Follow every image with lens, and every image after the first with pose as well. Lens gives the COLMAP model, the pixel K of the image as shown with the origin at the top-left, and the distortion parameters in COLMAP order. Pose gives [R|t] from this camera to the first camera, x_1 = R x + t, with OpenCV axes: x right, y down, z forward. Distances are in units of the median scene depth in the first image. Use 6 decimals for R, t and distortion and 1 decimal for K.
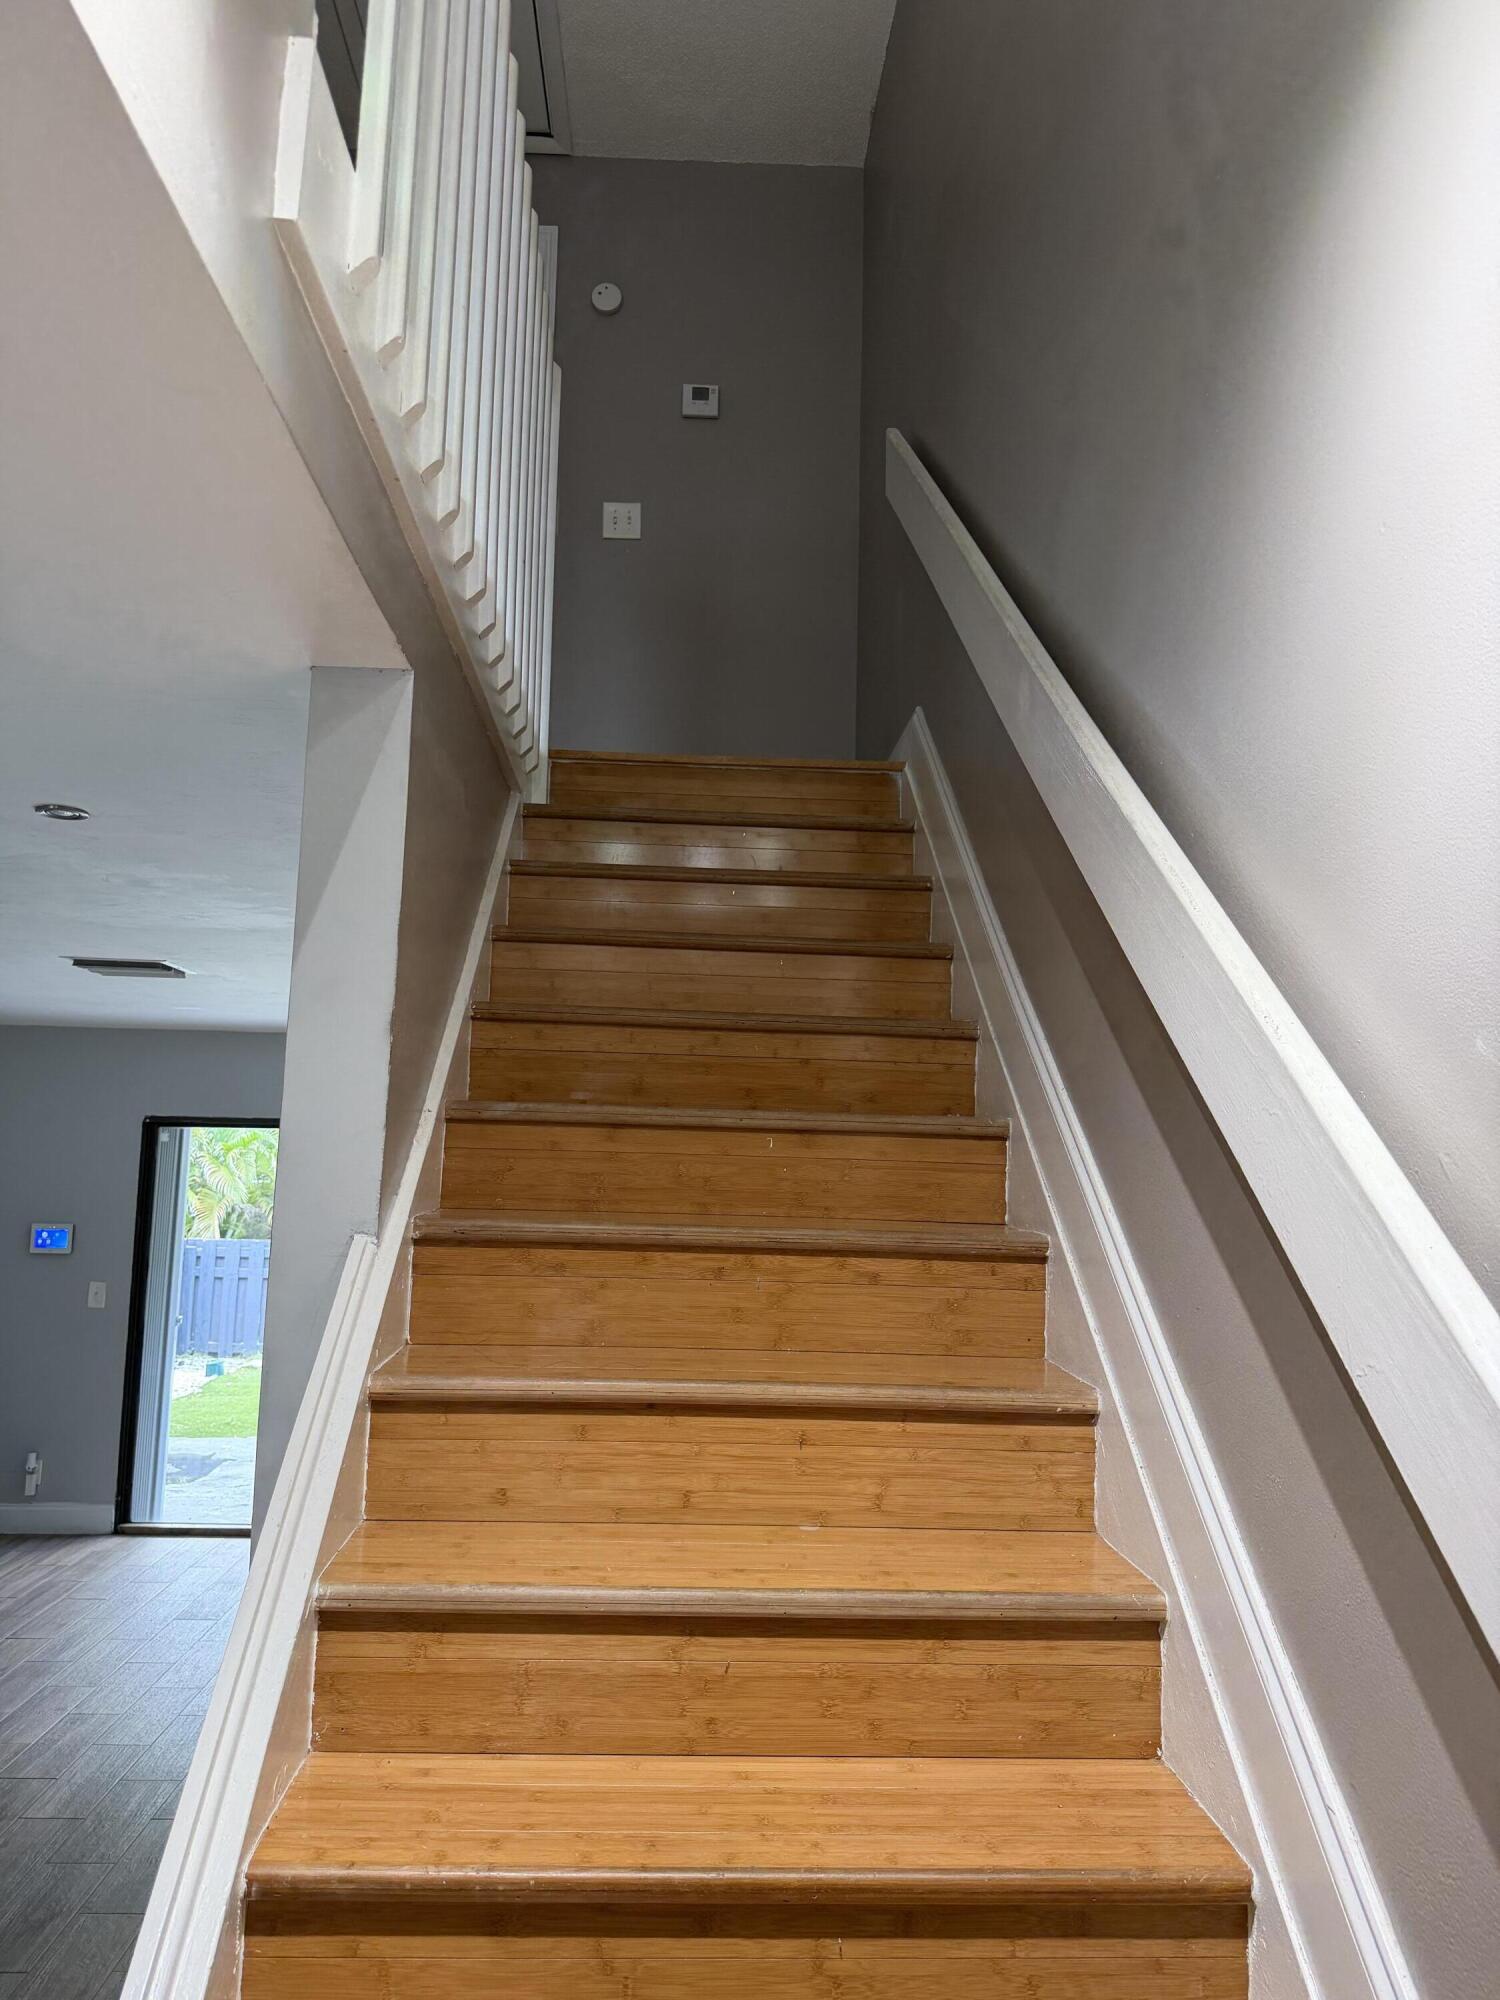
lens RADIAL K [[1417.0, 0, 759.9], [0, 1417.0, 1028.1], [0, 0, 1]] dist [0.085893, -0.123679]
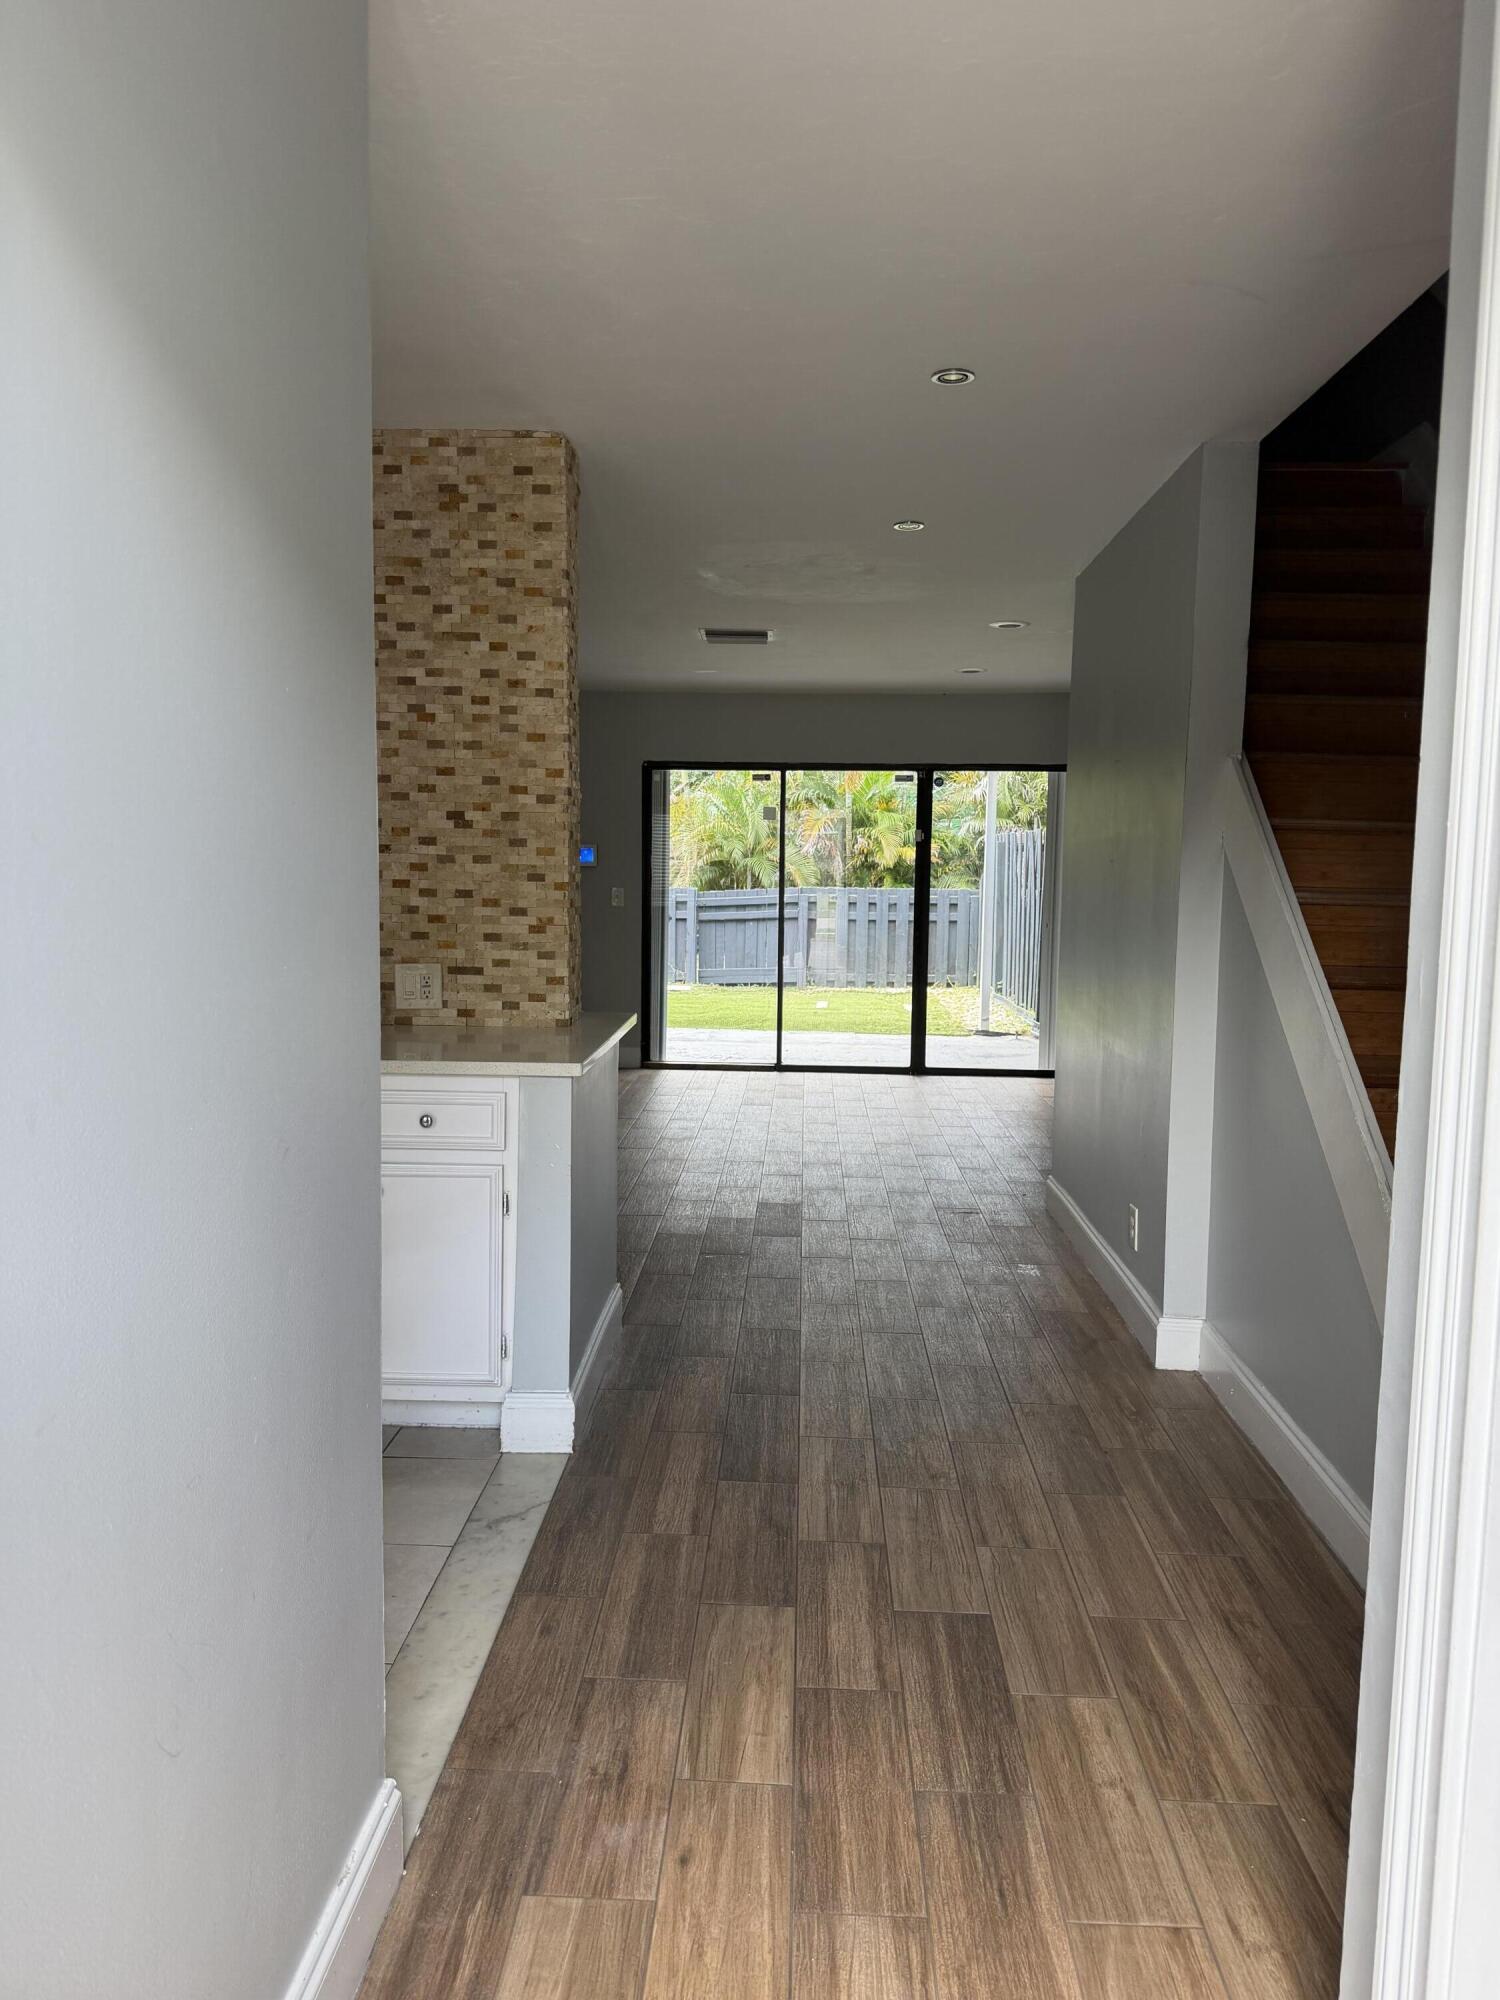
lens RADIAL K [[1414.0, 0, 750.0], [0, 1414.0, 1000.0], [0, 0, 1]] dist [0.112538, -0.148898]
pose [[0.994518, -0.002394, -0.104543, -0.201432], [0.023432, 0.979417, 0.200483, 0.018343], [0.101911, -0.201833, 0.974103, -0.291435]]
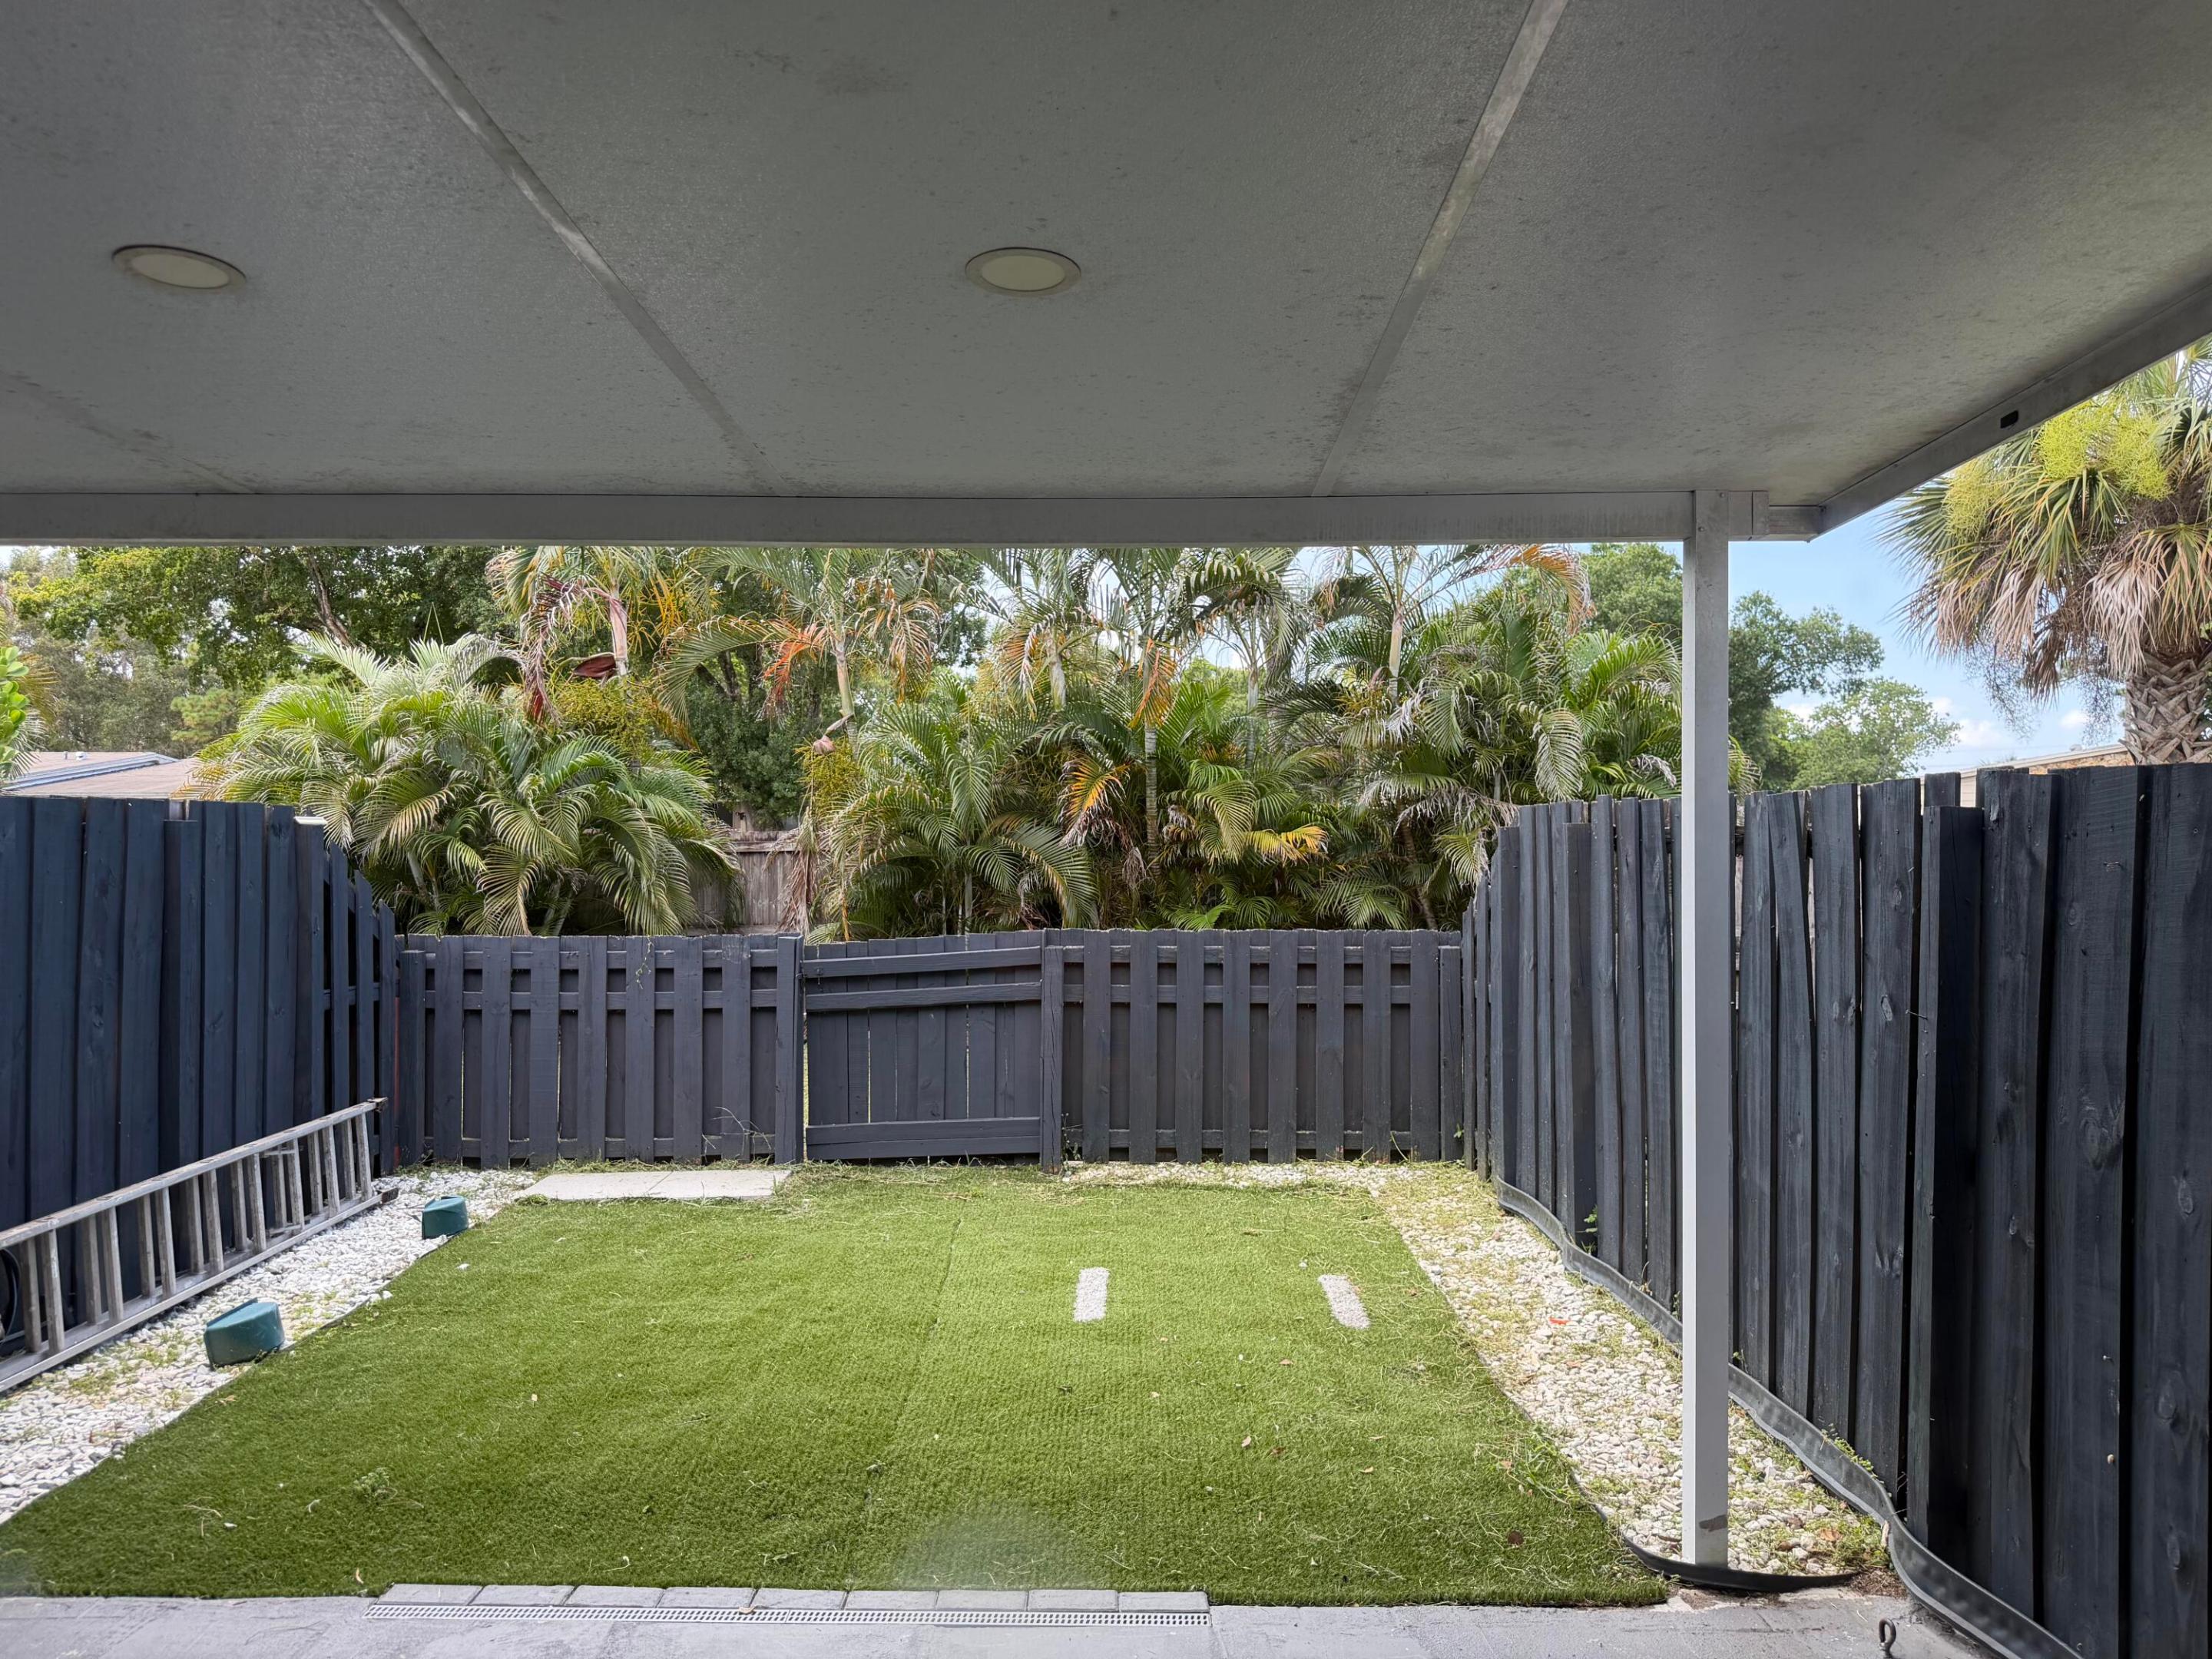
lens RADIAL K [[1557.0, 0, 1091.8], [0, 1557.0, 836.5], [0, 0, 1]] dist [0.069717, -0.067042]
pose [[0.997312, -0.024276, -0.069138, -0.253496], [0.031568, 0.993821, 0.106414, 0.127831], [0.066127, -0.108310, 0.991915, 0.992133]]
